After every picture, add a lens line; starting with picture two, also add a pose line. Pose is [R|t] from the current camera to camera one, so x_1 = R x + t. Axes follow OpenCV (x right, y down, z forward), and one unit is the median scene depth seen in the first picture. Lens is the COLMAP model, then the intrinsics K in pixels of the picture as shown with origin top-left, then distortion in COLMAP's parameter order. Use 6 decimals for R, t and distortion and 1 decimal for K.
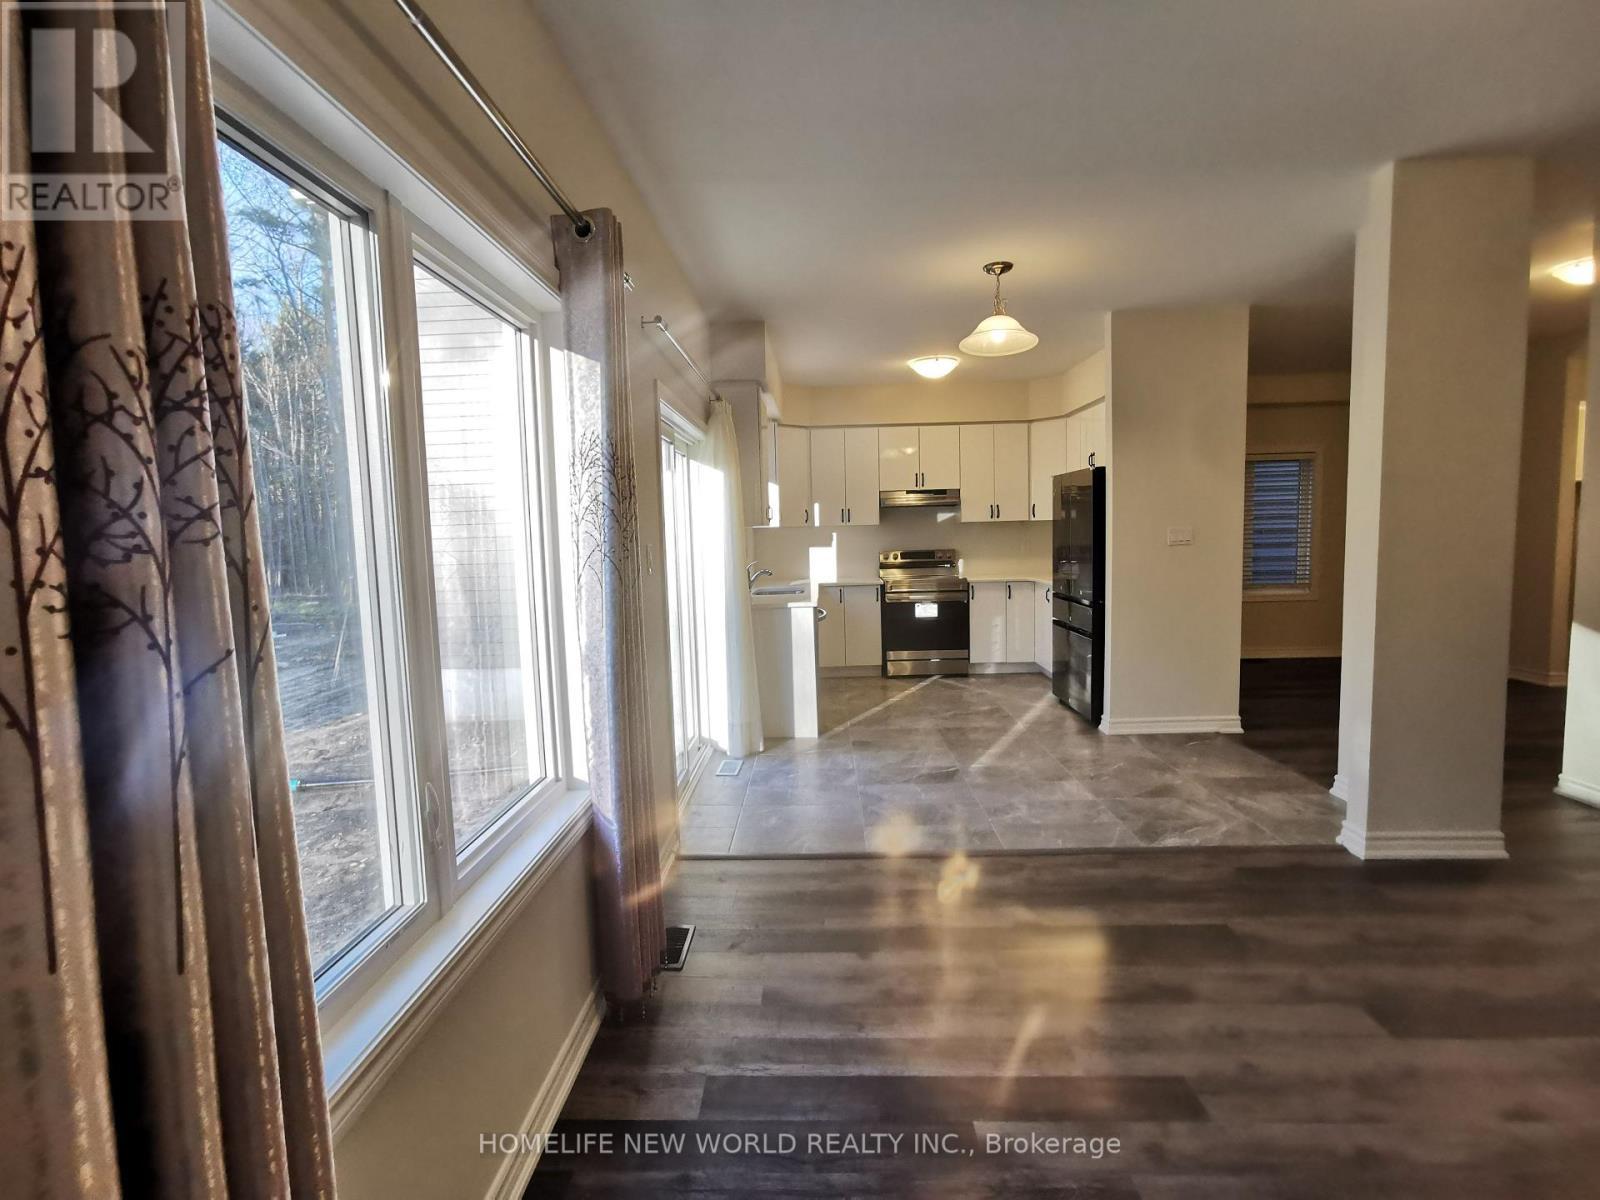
lens RADIAL K [[755.6, 0, 800.0], [0, 755.6, 600.0], [0, 0, 1]] dist [-0.002029, -0.000070]
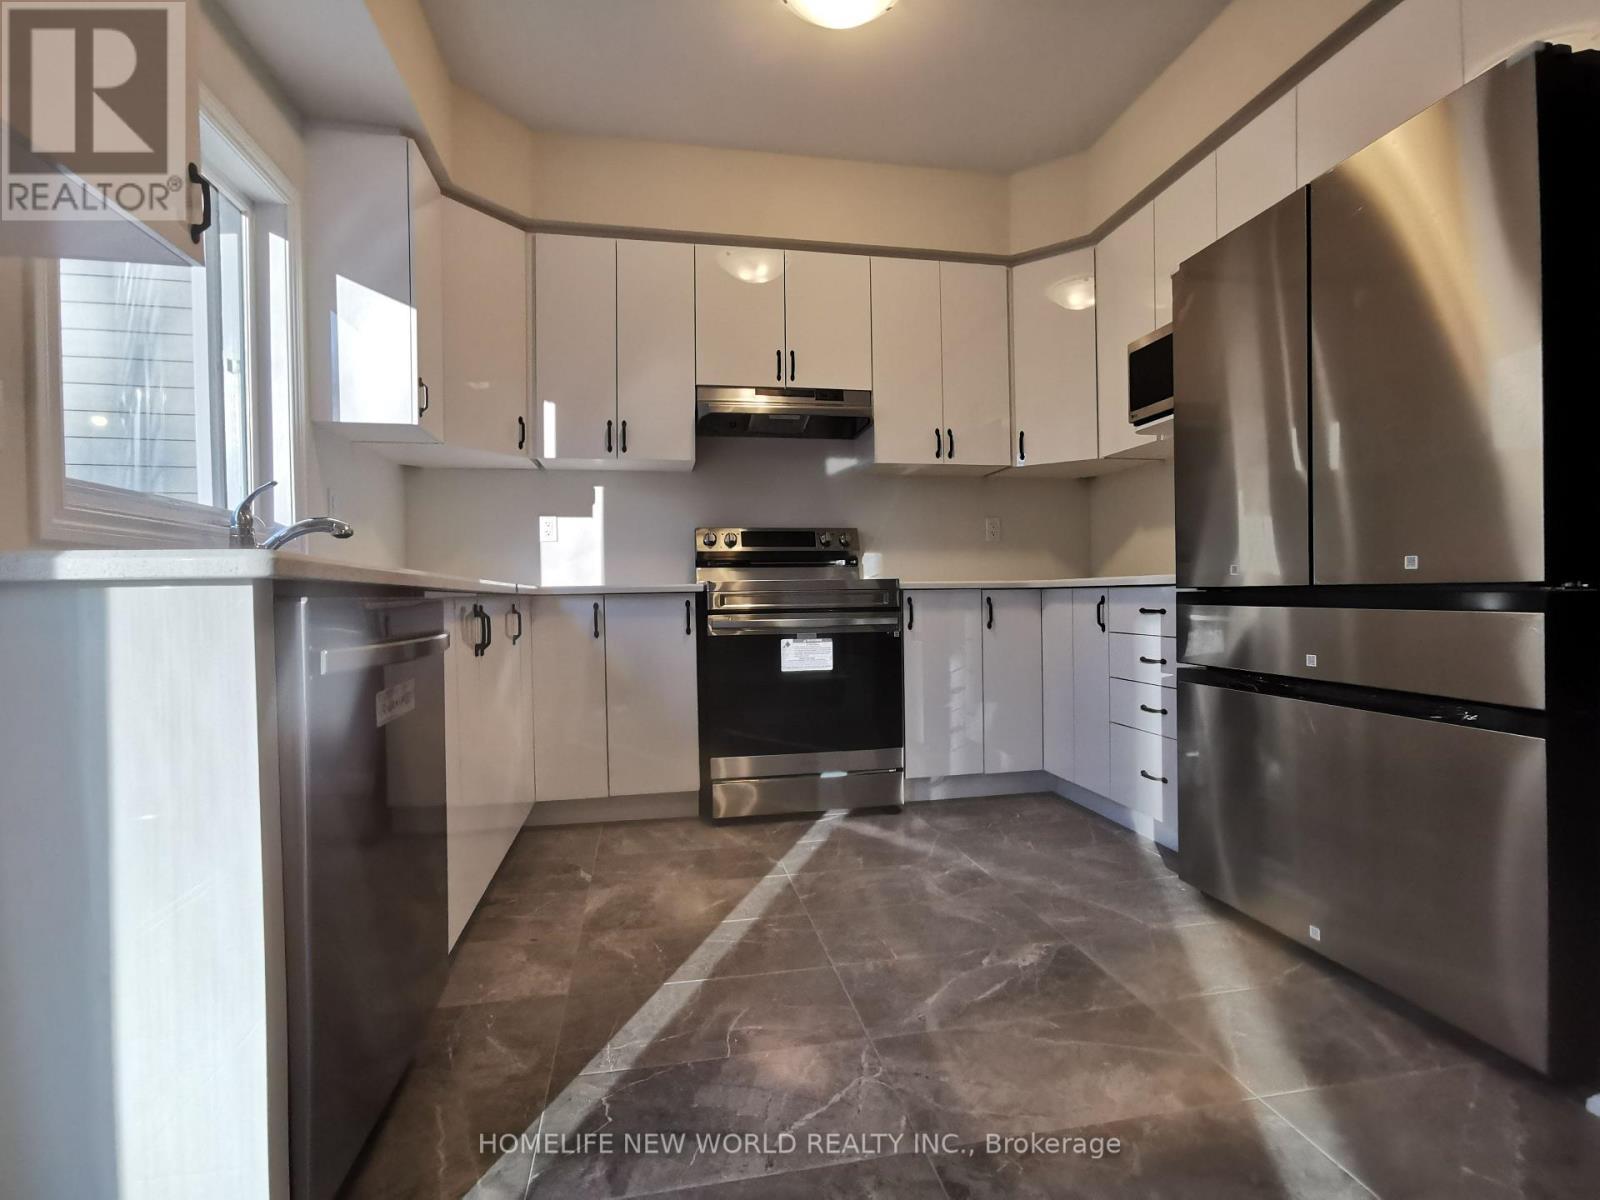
lens RADIAL K [[755.6, 0, 800.0], [0, 755.6, 600.0], [0, 0, 1]] dist [-0.002029, -0.000070]
pose [[0.973172, 0.013367, 0.229689, 0.066141], [0.007968, 0.995754, -0.091708, 0.020933], [-0.229940, 0.091078, 0.968934, 0.580529]]
